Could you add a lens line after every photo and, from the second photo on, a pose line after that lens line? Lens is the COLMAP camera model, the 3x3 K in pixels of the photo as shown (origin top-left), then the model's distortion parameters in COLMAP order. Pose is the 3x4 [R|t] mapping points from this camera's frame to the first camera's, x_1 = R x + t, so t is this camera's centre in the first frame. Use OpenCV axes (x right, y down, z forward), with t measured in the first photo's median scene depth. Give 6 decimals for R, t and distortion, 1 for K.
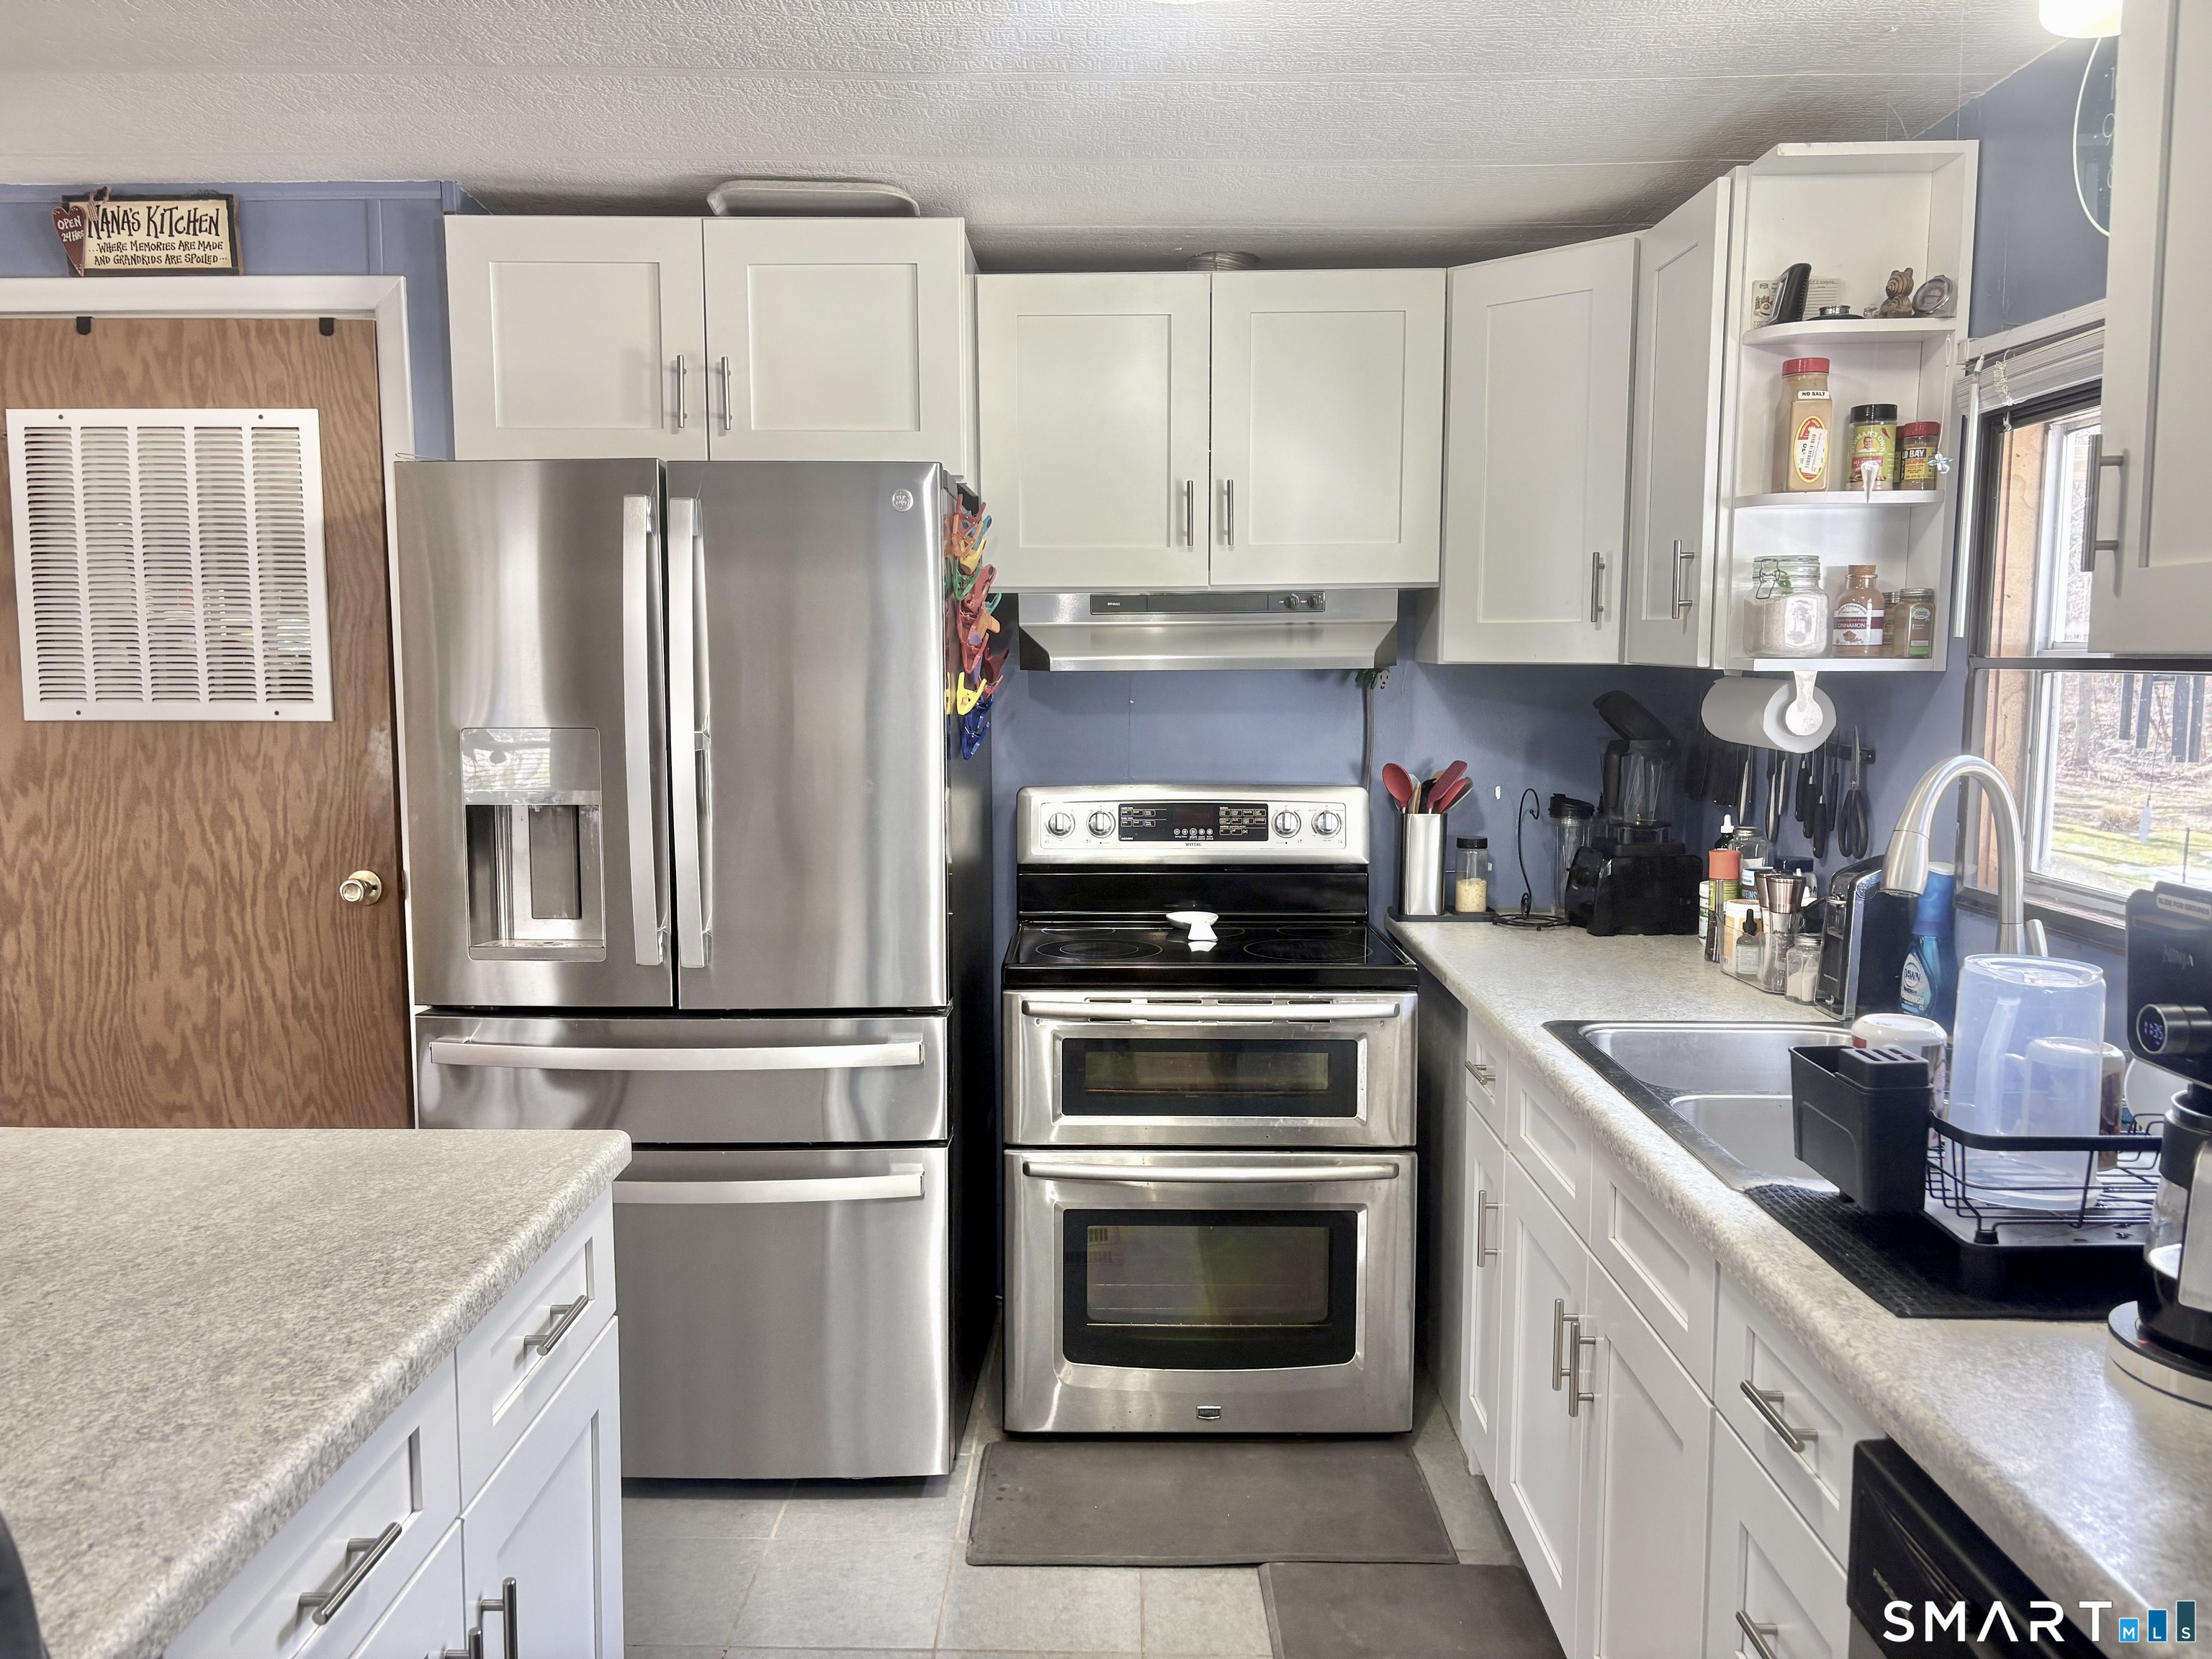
lens RADIAL K [[1681.4, 0, 1113.6], [0, 1681.4, 831.5], [0, 0, 1]] dist [0.077239, -0.099713]
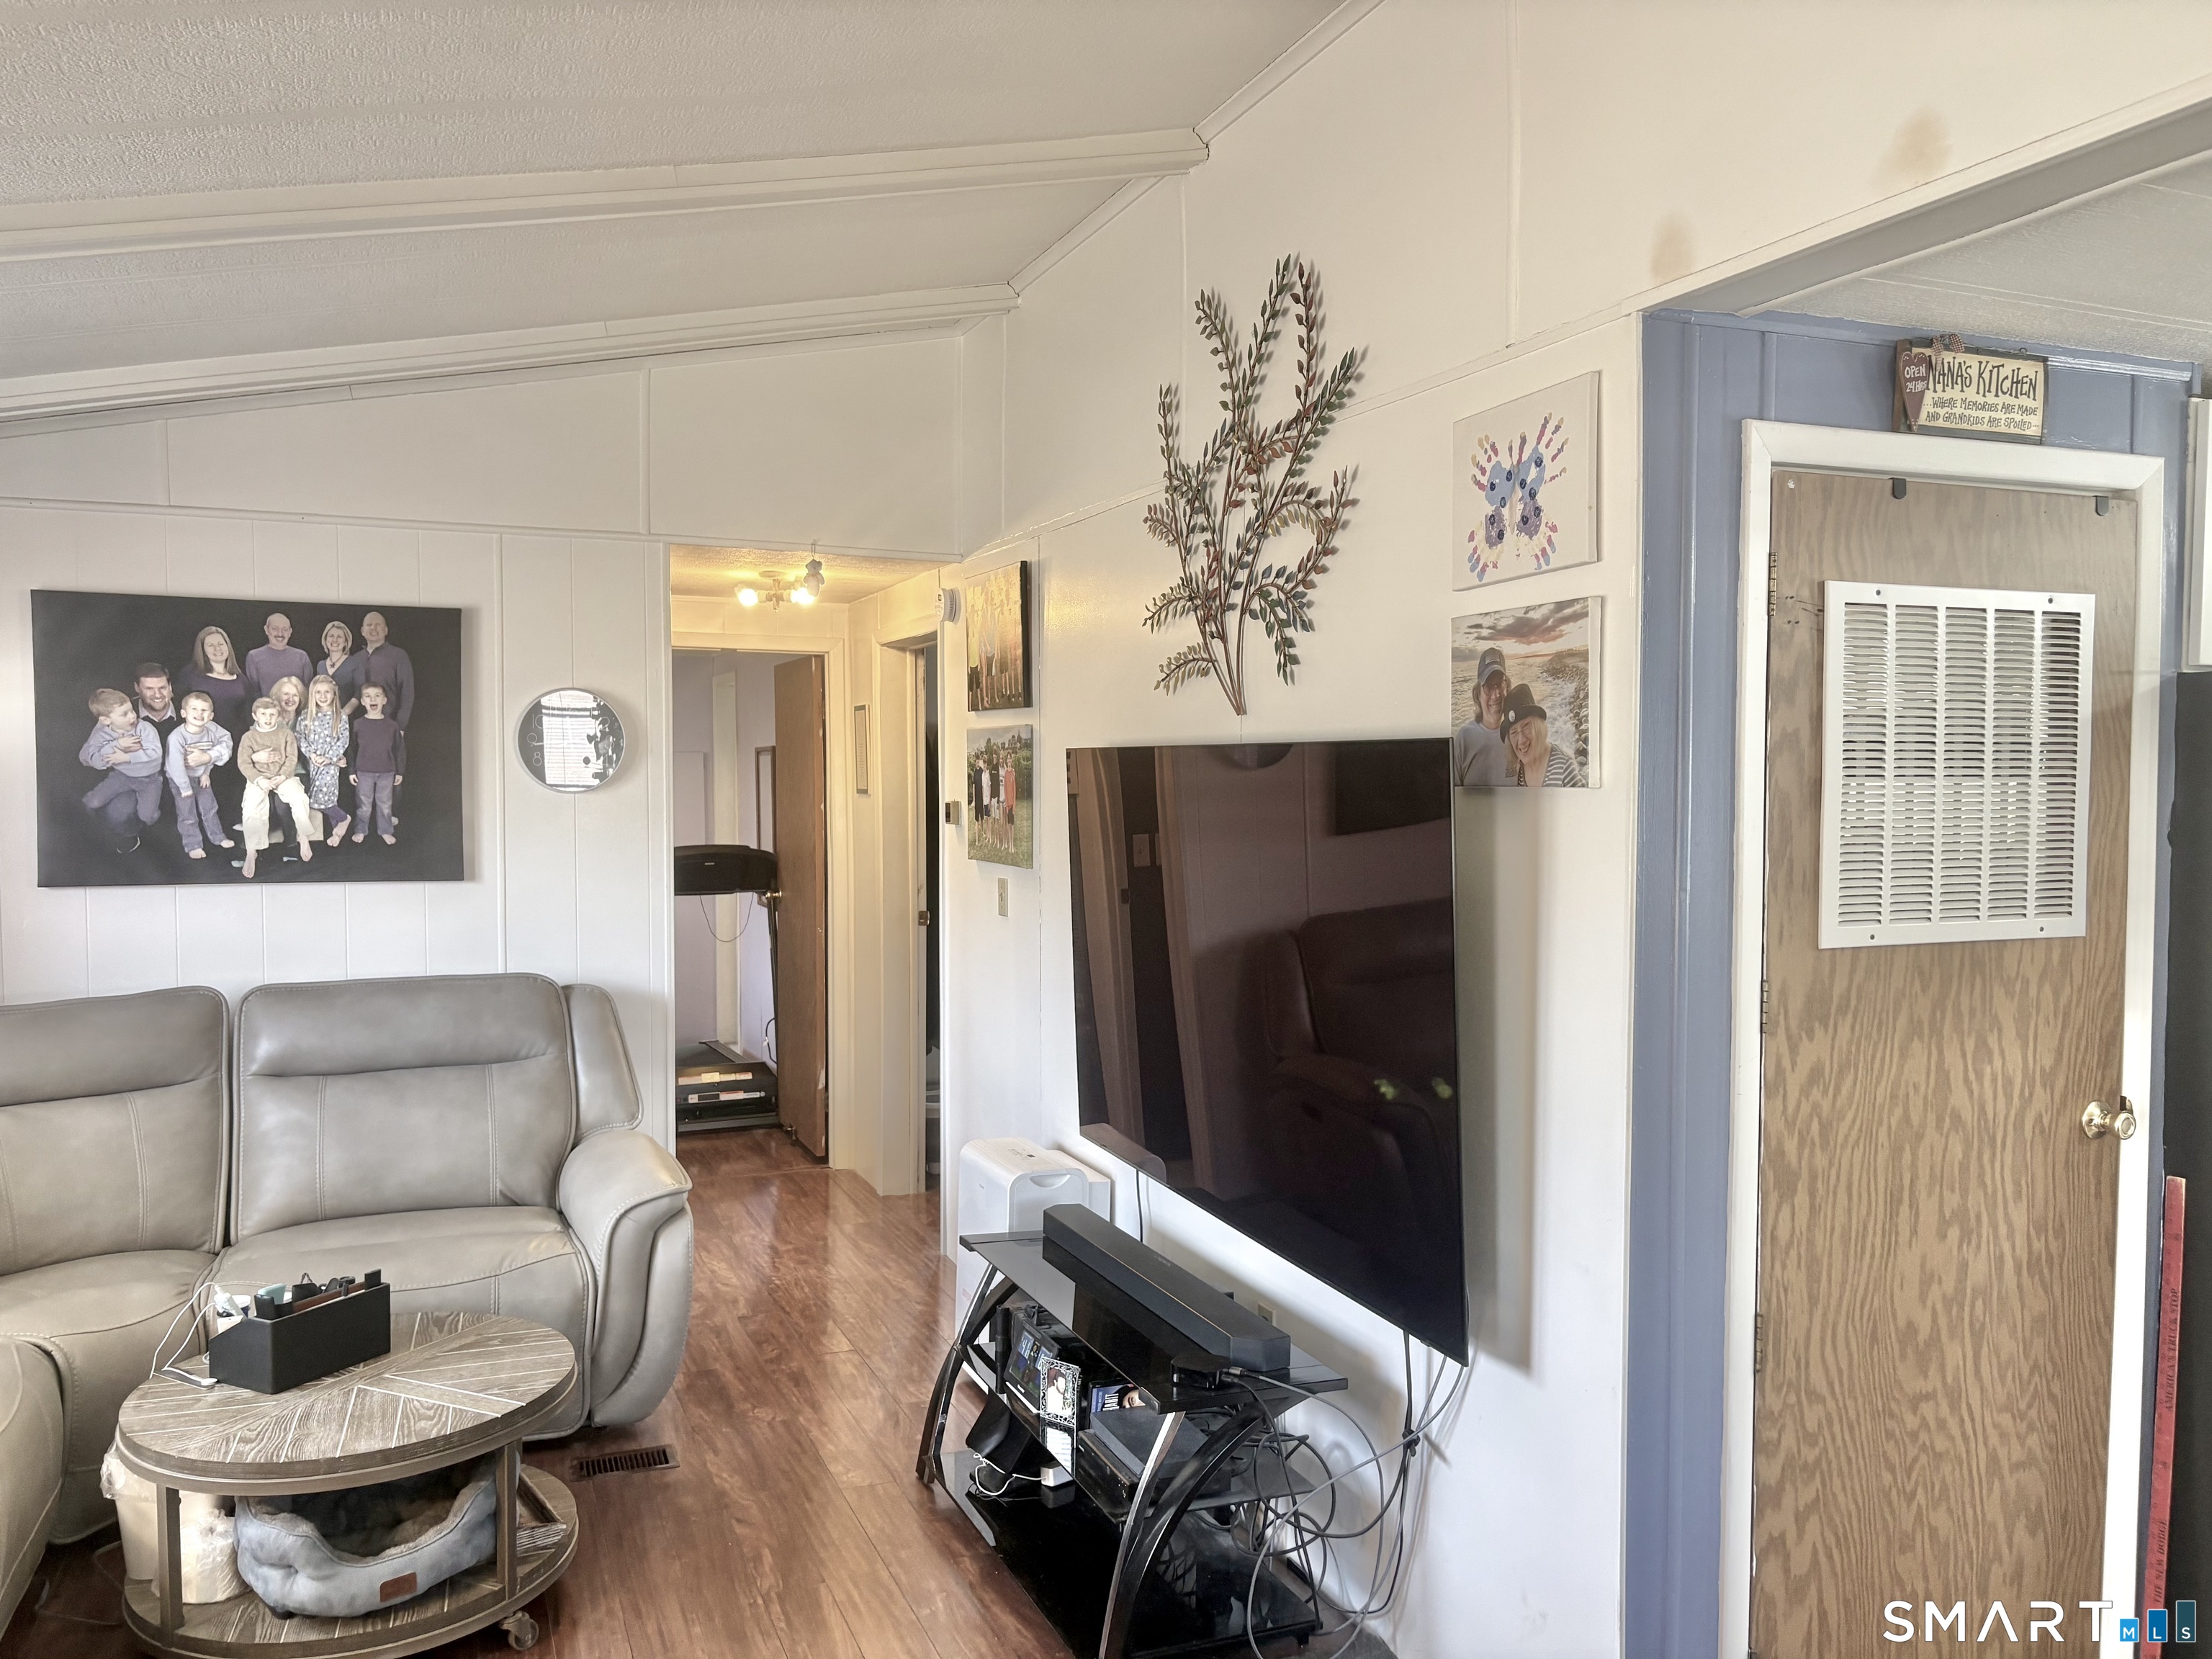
lens RADIAL K [[1646.5, 0, 1113.4], [0, 1646.5, 834.3], [0, 0, 1]] dist [0.078496, -0.088385]
pose [[0.926469, -0.013730, 0.376120, -1.252550], [0.037797, 0.997677, -0.056682, -0.086821], [-0.374468, 0.066730, 0.924836, 0.368354]]
